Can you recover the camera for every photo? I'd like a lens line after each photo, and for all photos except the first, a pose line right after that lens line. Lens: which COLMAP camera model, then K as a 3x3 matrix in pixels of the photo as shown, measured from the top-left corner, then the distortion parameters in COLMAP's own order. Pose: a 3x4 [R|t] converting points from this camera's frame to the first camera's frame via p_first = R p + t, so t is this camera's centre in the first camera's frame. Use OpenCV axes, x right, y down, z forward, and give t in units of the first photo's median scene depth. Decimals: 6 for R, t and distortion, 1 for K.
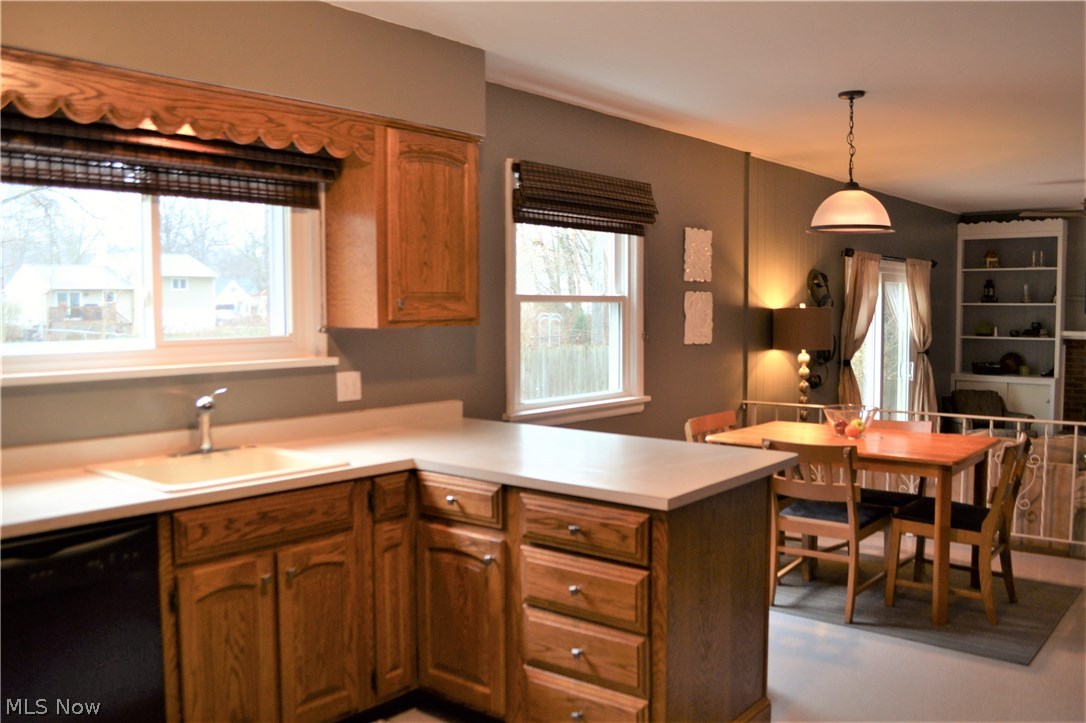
lens RADIAL K [[894.9, 0, 543.0], [0, 894.9, 361.5], [0, 0, 1]] dist [-0.074469, -0.002159]
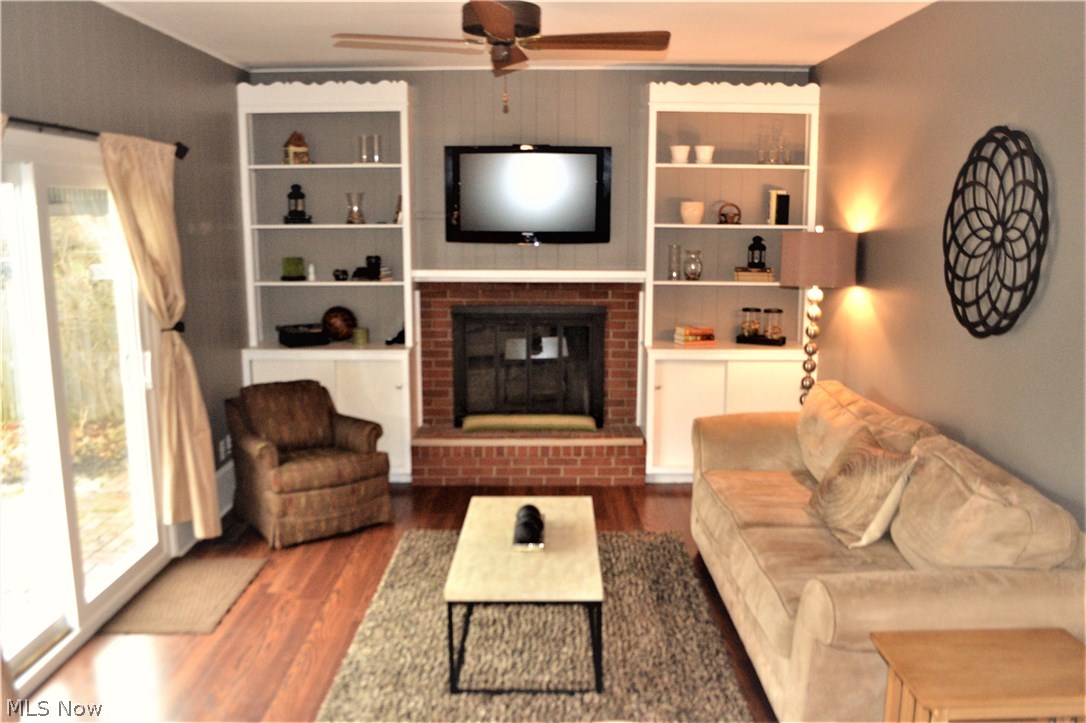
lens RADIAL K [[894.9, 0, 543.0], [0, 894.9, 361.5], [0, 0, 1]] dist [-0.074469, -0.002159]
pose [[0.760733, -0.105792, 0.640385, 0.288573], [0.042240, 0.992605, 0.113800, -0.043134], [-0.647689, -0.059521, 0.759576, 0.518038]]
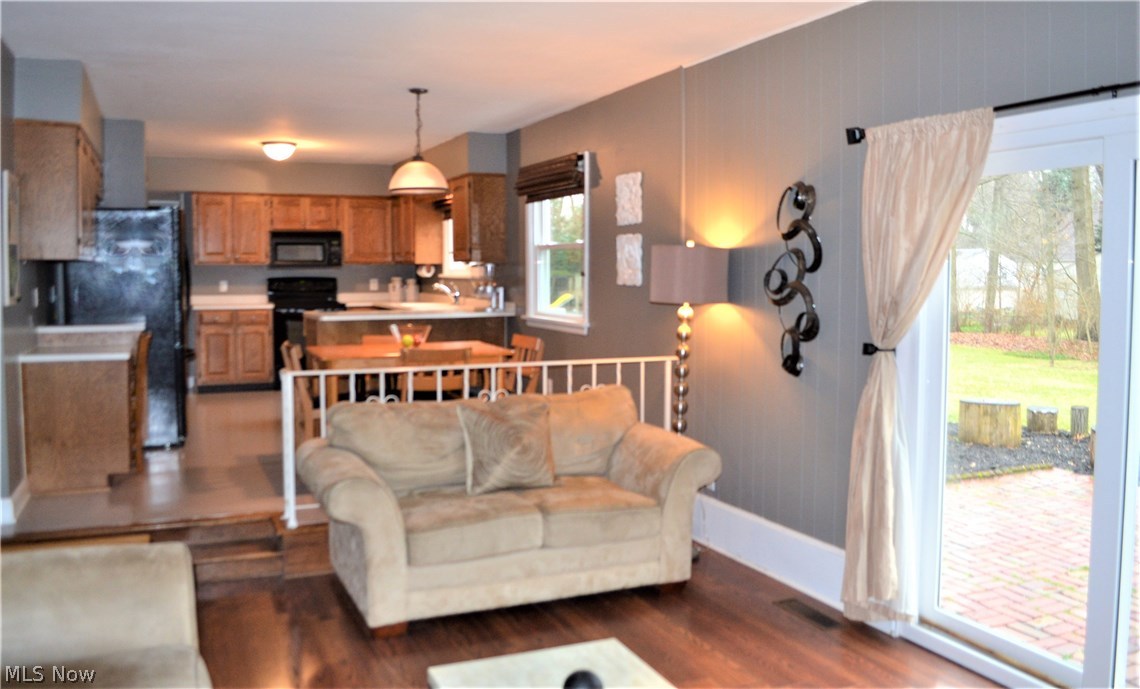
lens RADIAL K [[966.2, 0, 570.0], [0, 966.2, 344.5], [0, 0, 1]] dist [0.001435, 0.000133]
pose [[-0.439863, 0.063612, -0.895809, 0.807692], [-0.062411, 0.992911, 0.101153, -0.040437], [0.895894, 0.100402, -0.432775, 0.960935]]
